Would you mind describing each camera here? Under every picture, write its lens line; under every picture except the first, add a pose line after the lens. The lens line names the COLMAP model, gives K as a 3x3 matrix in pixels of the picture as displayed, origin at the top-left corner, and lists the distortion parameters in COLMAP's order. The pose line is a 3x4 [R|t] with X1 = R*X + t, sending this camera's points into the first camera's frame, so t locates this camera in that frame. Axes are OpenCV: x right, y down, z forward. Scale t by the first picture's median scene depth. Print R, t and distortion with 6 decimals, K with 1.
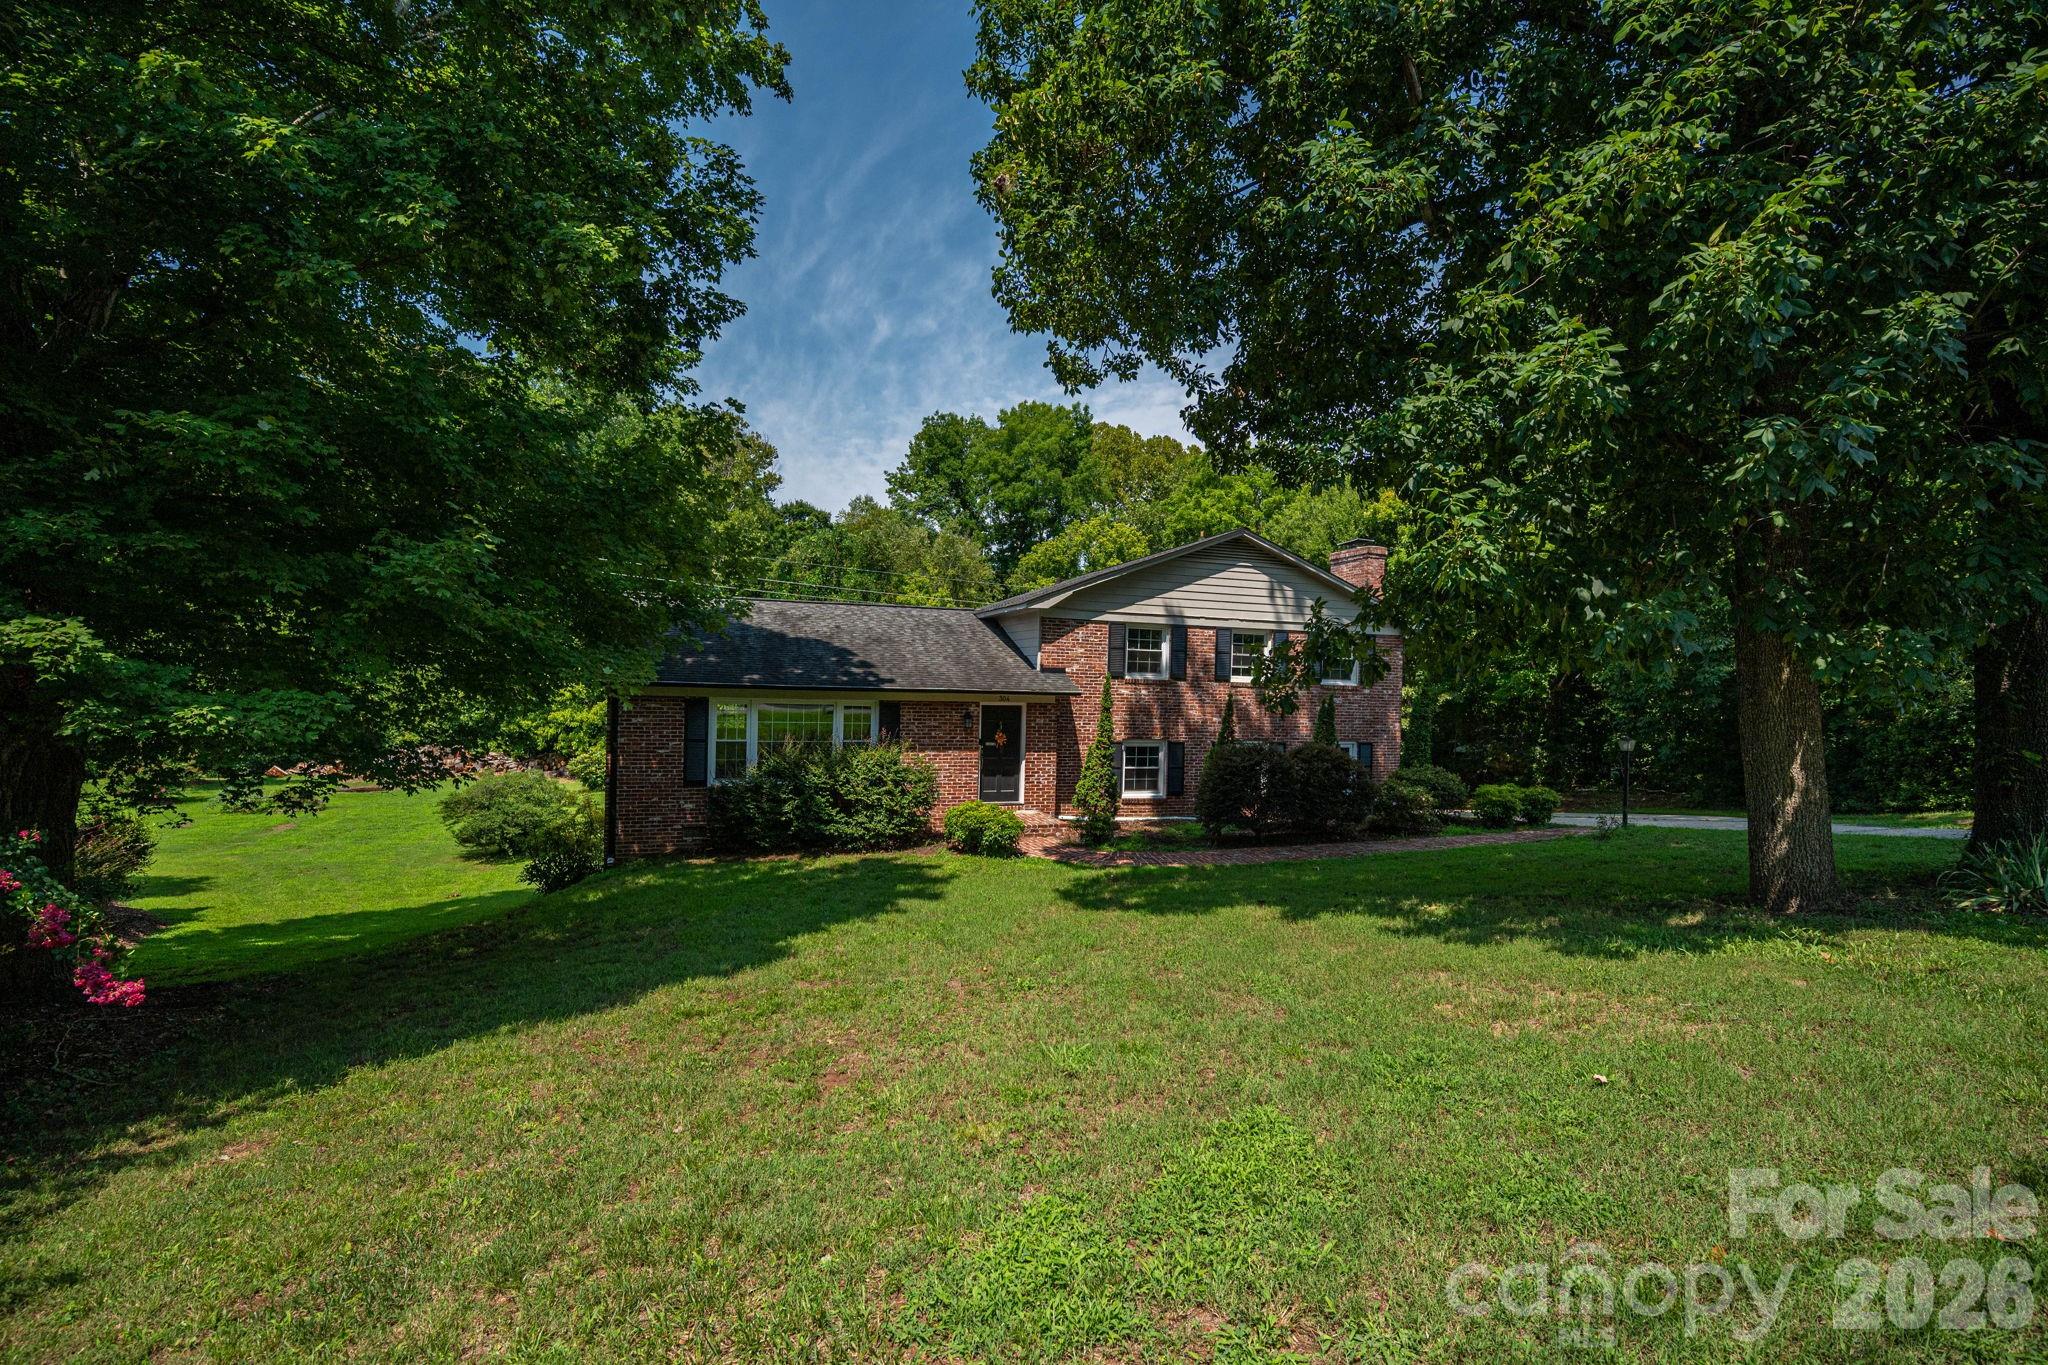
lens RADIAL K [[881.8, 0, 1023.7], [0, 881.8, 704.4], [0, 0, 1]] dist [-0.000856, 0.000000]
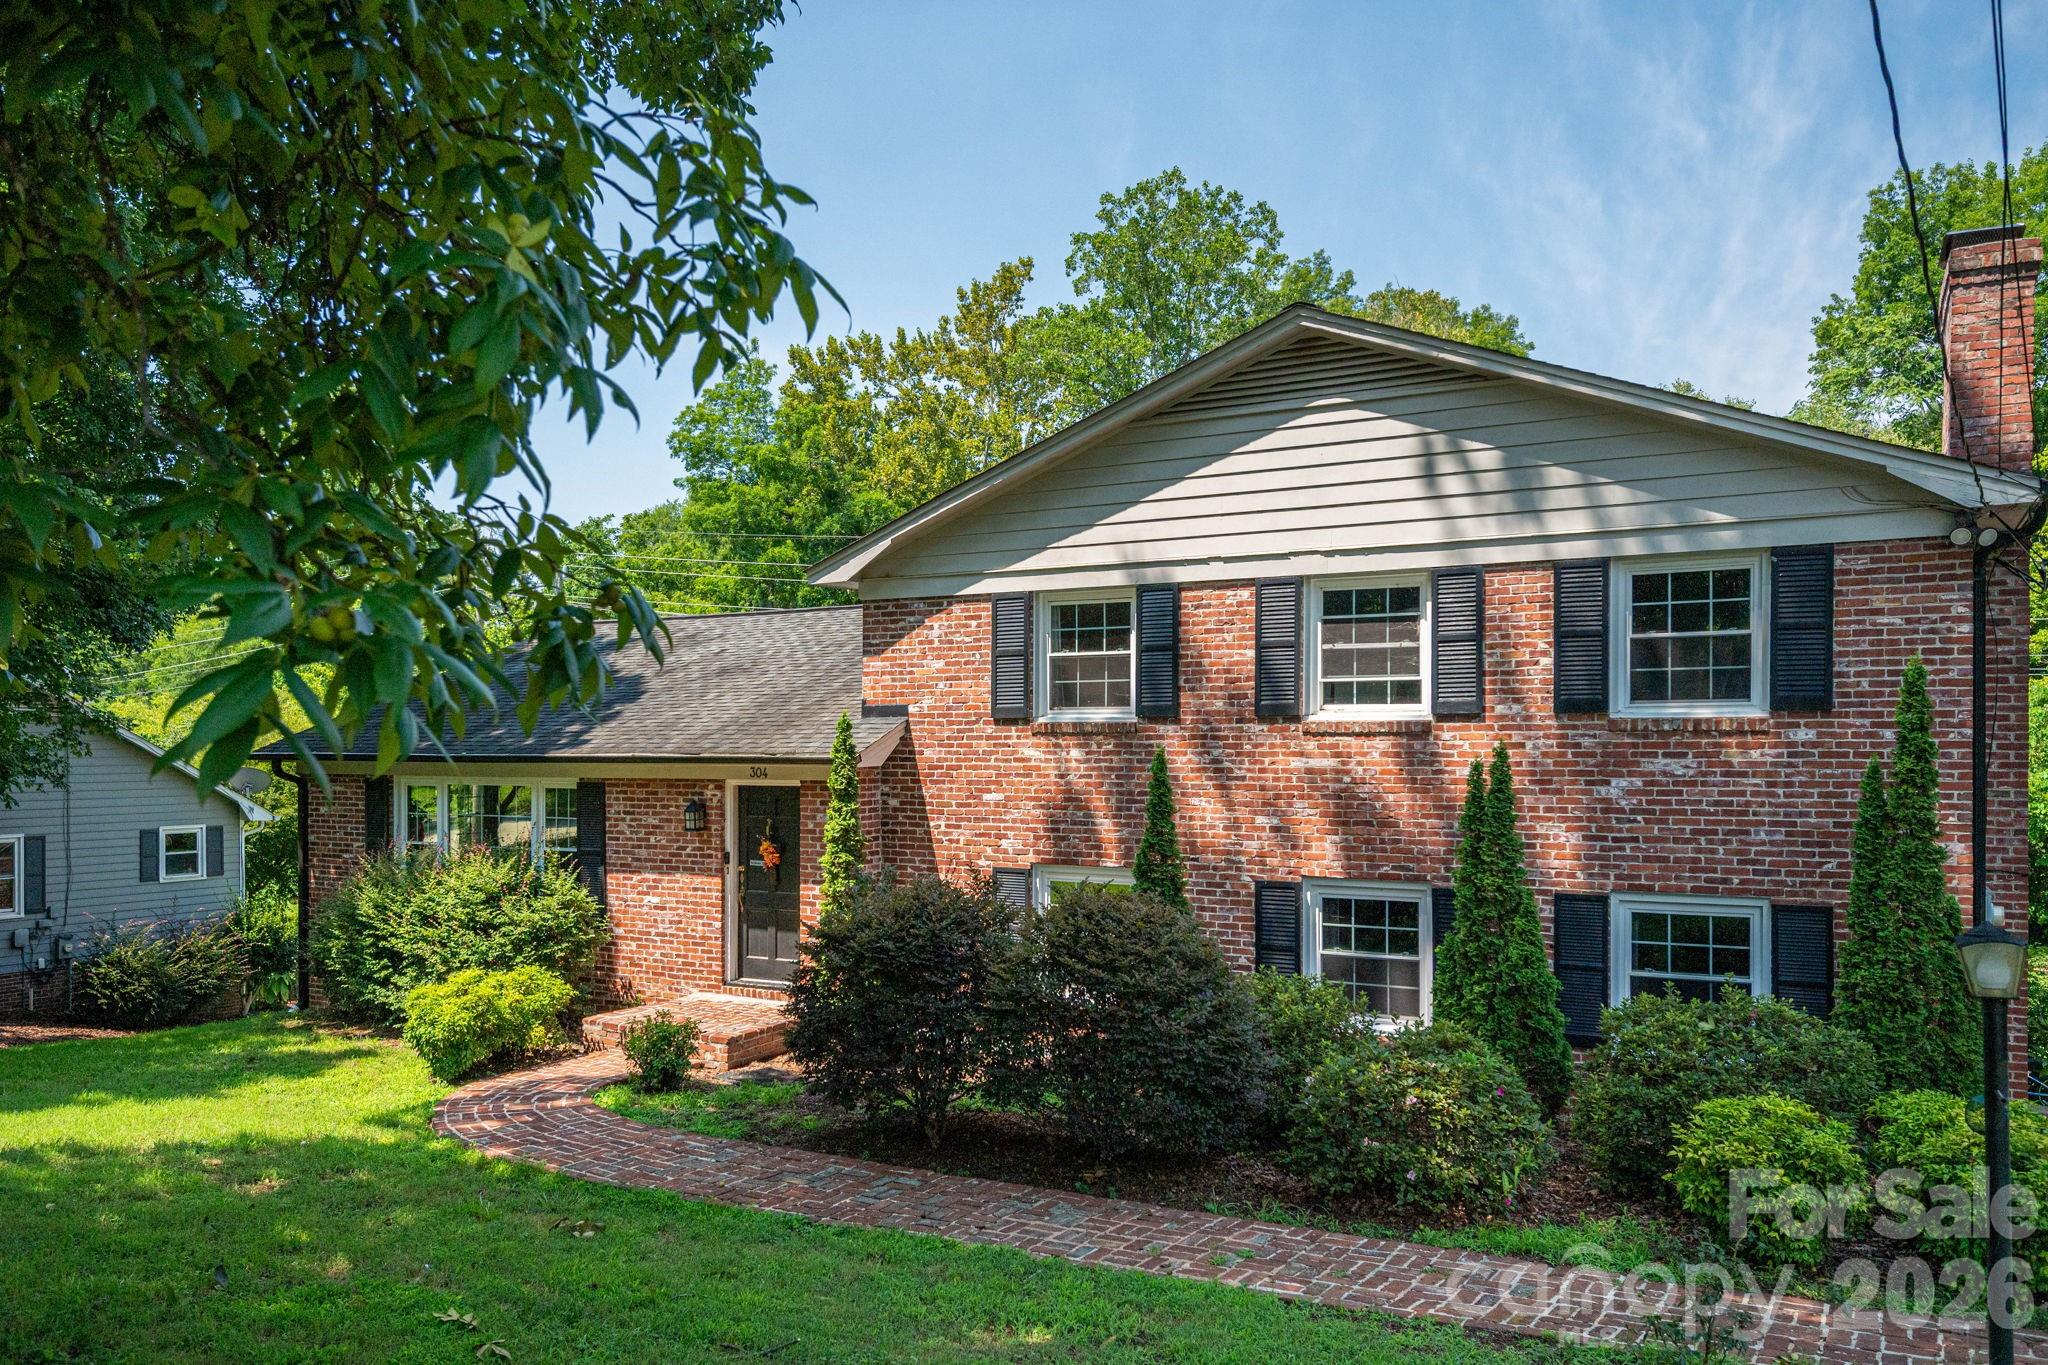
lens RADIAL K [[1492.6, 0, 1025.3], [0, 1492.6, 750.6], [0, 0, 1]] dist [-0.002566, -0.001179]
pose [[0.667707, -0.023291, -0.744059, 0.656471], [0.001280, 0.999545, -0.030140, 0.006215], [0.744423, 0.019172, 0.667433, 0.513263]]
